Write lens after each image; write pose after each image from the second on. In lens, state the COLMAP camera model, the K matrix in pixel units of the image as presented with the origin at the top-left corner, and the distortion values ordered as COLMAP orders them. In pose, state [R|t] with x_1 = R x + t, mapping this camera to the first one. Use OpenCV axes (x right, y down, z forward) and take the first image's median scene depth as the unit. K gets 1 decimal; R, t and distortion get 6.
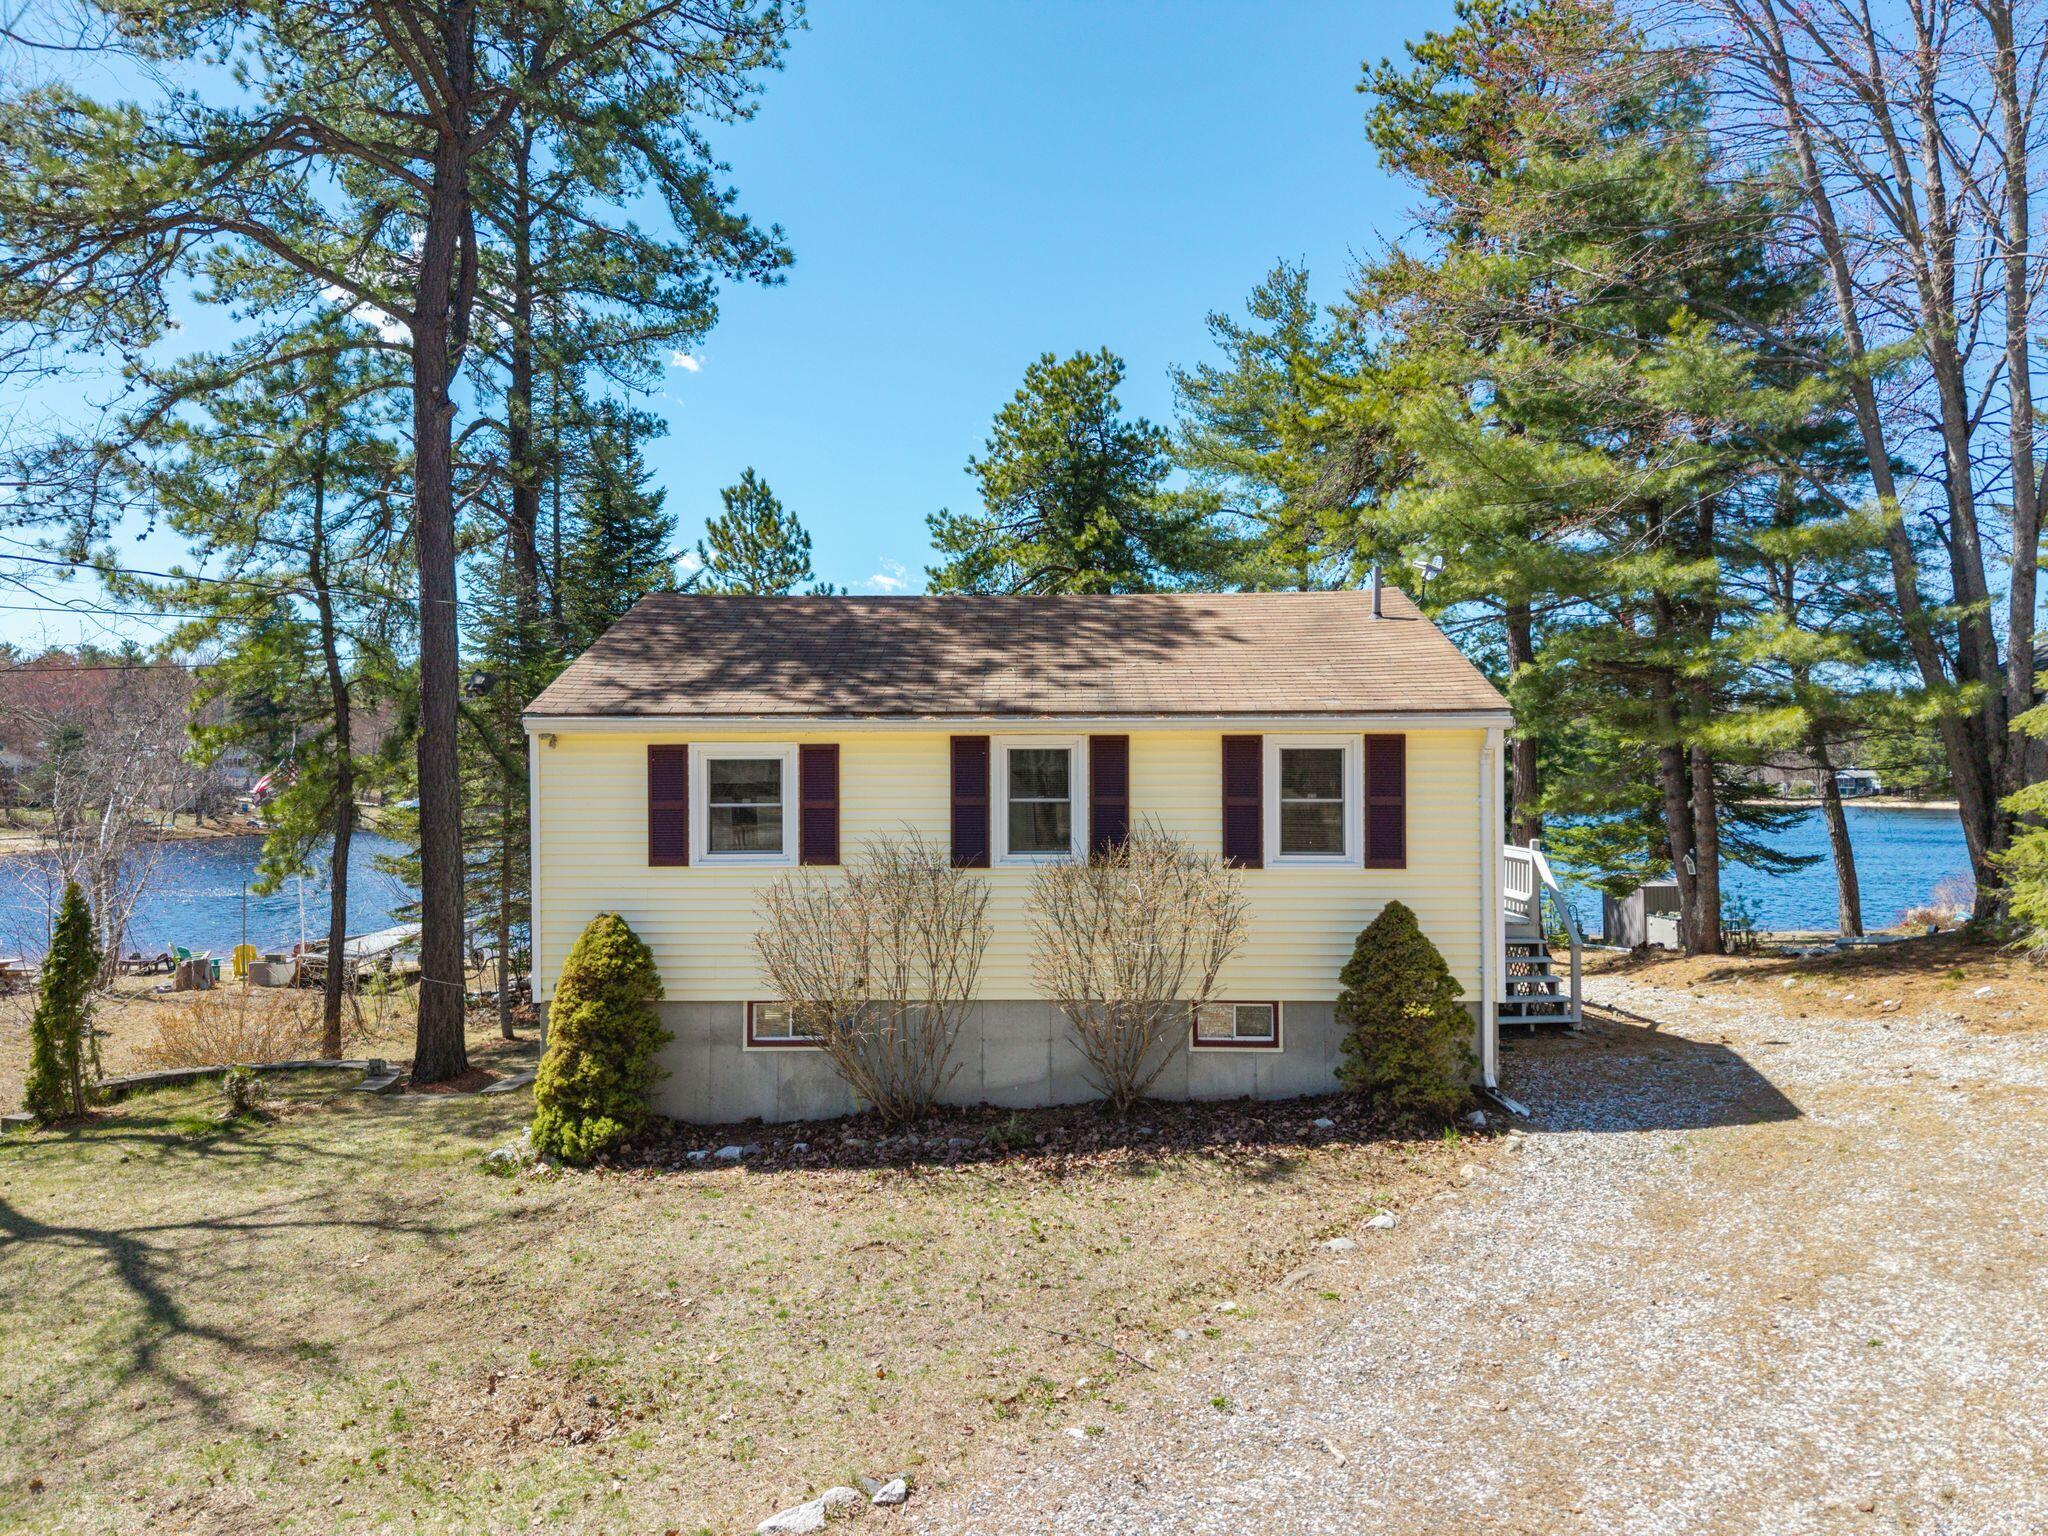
lens RADIAL K [[1369.7, 0, 1018.2], [0, 1369.7, 778.1], [0, 0, 1]] dist [0.026525, -0.029575]
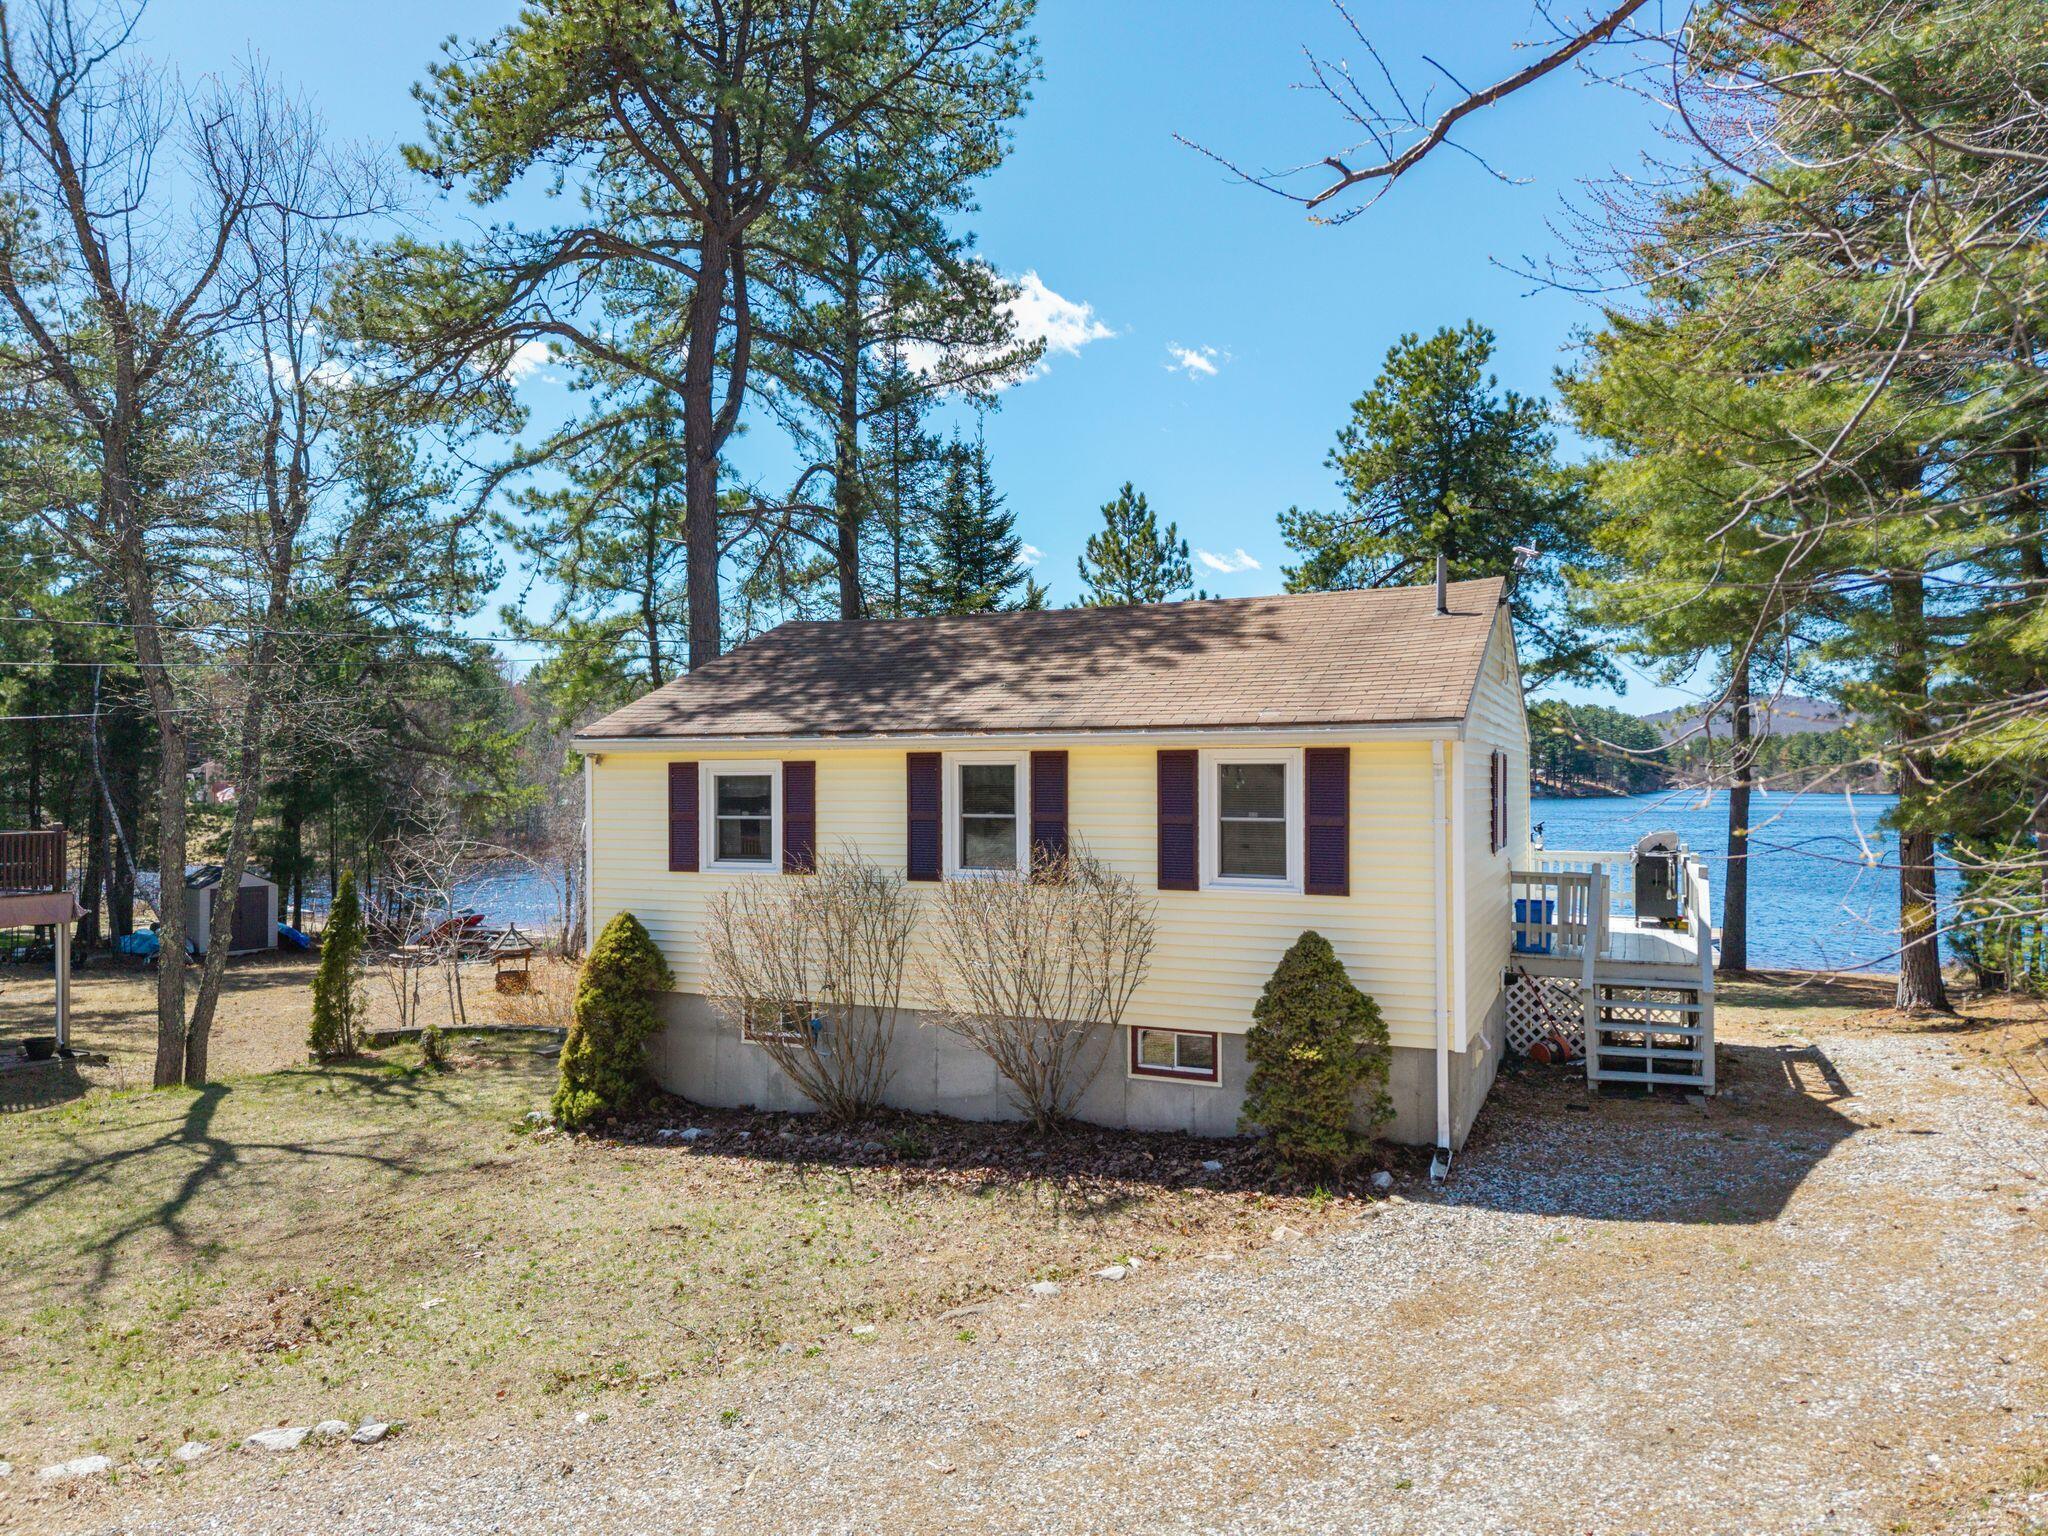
lens RADIAL K [[1369.7, 0, 1016.1], [0, 1369.7, 775.4], [0, 0, 1]] dist [0.026525, -0.029575]
pose [[0.921411, -0.000715, -0.388588, 0.432836], [-0.000435, 0.999996, -0.002871, -0.010723], [0.388589, 0.002815, 0.921407, 0.081698]]
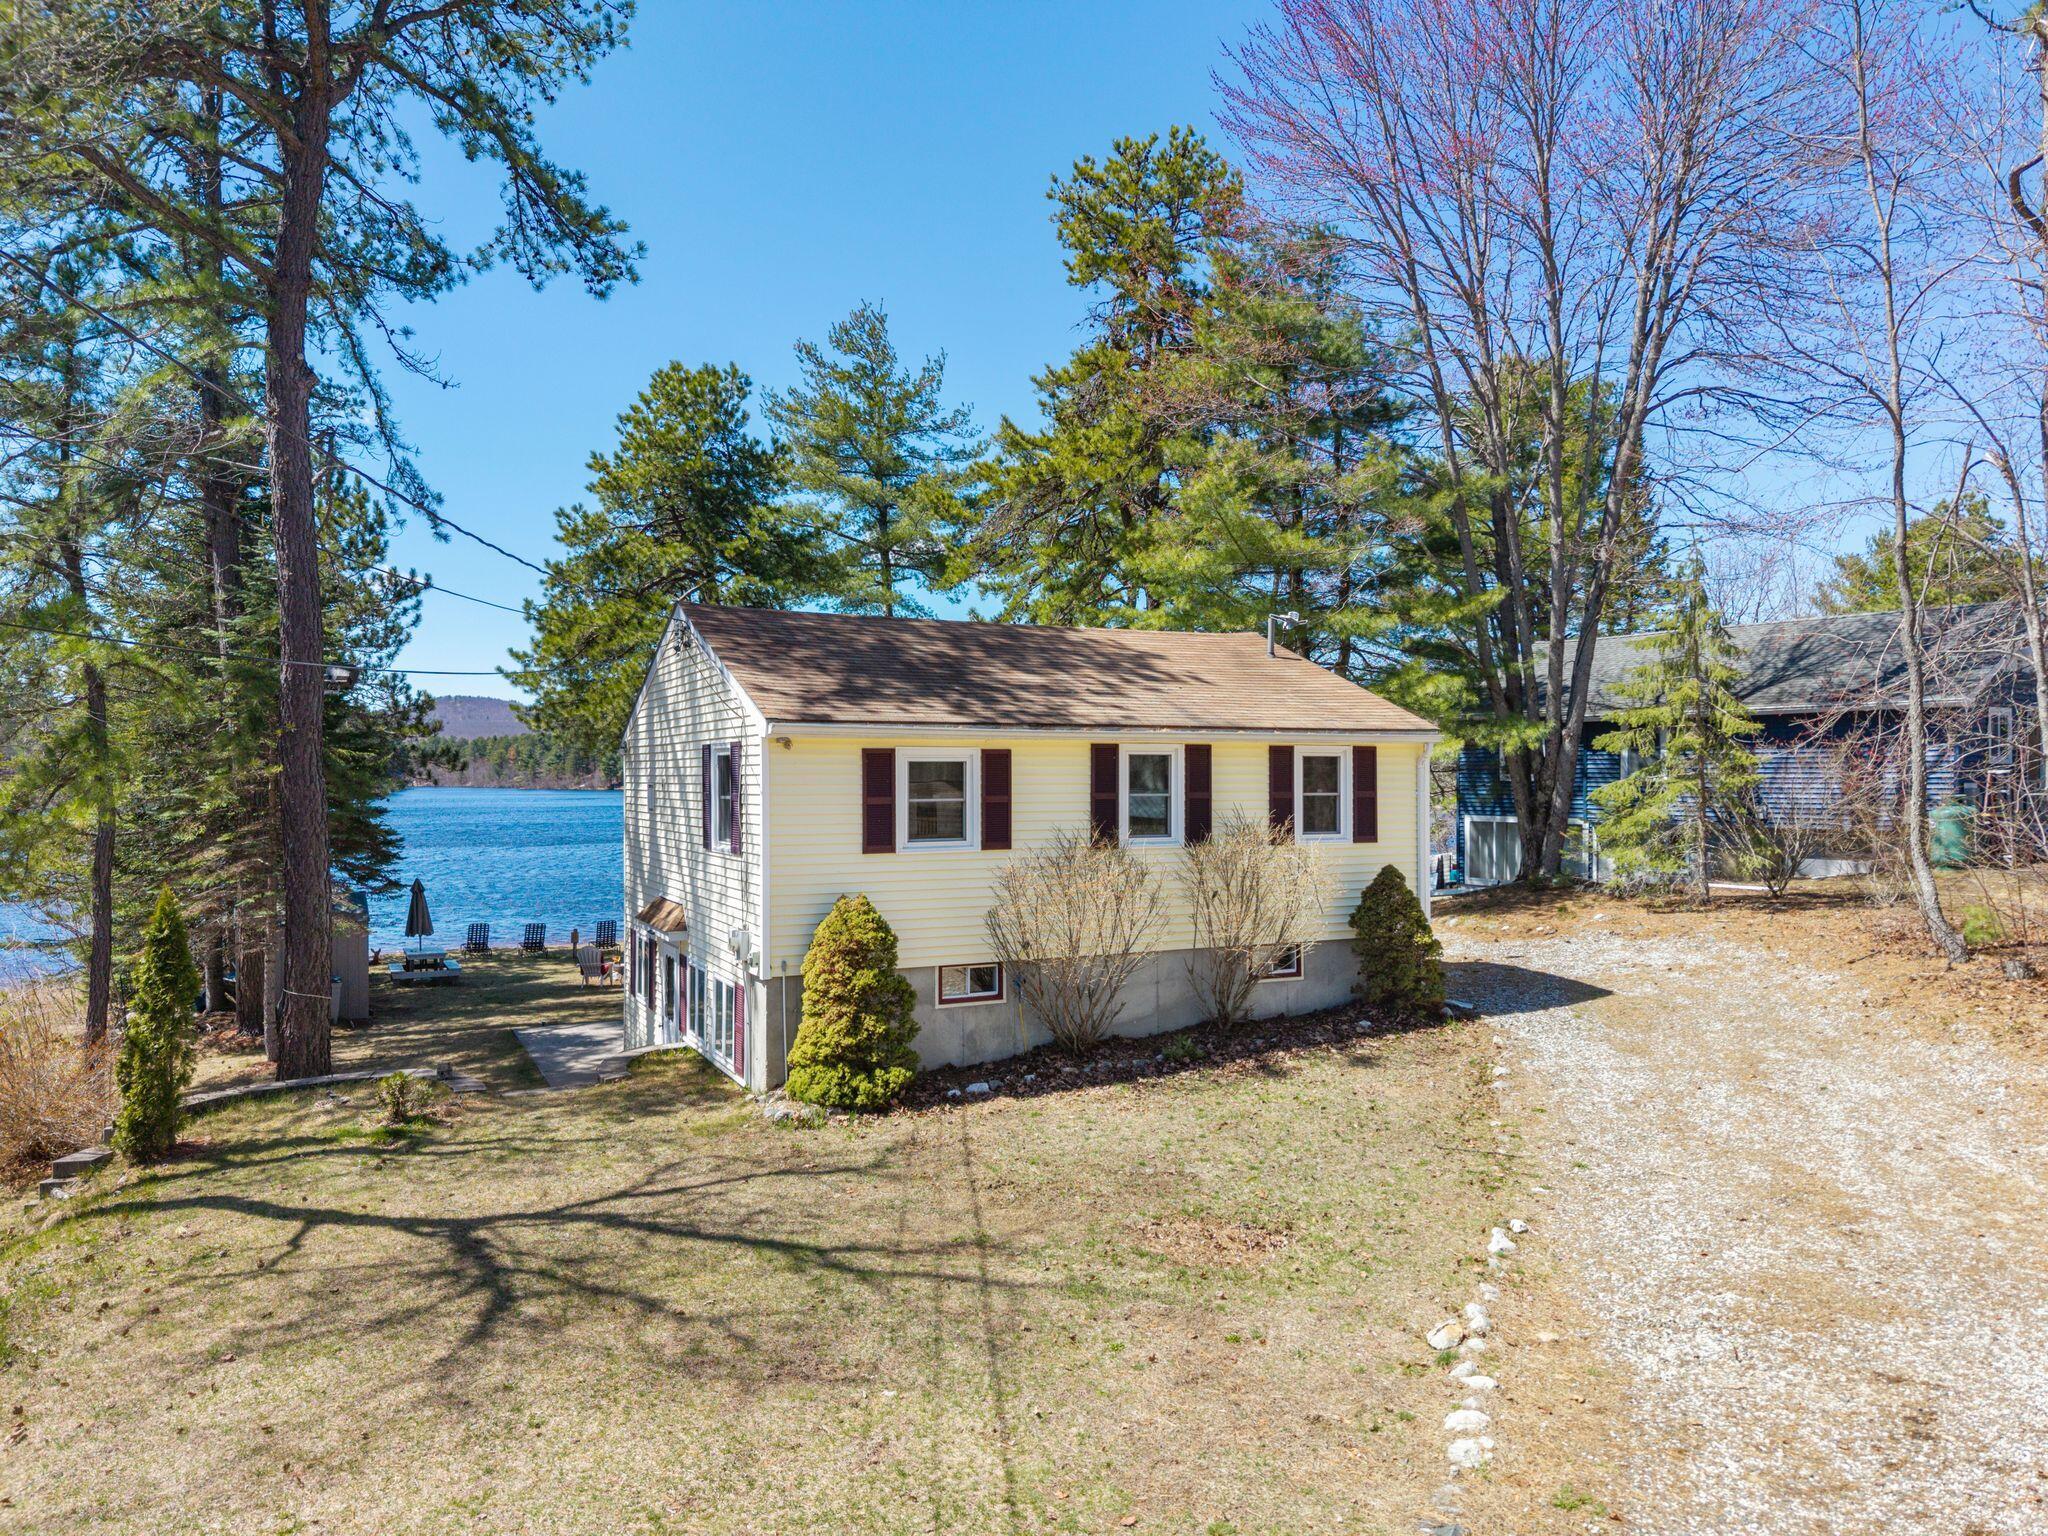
lens RADIAL K [[1369.7, 0, 1022.5], [0, 1369.7, 765.4], [0, 0, 1]] dist [0.026525, -0.029575]
pose [[0.885817, 0.004592, 0.464012, -0.691743], [-0.000742, 0.999964, -0.008480, 0.000106], [-0.464034, 0.007167, 0.885788, -0.075479]]
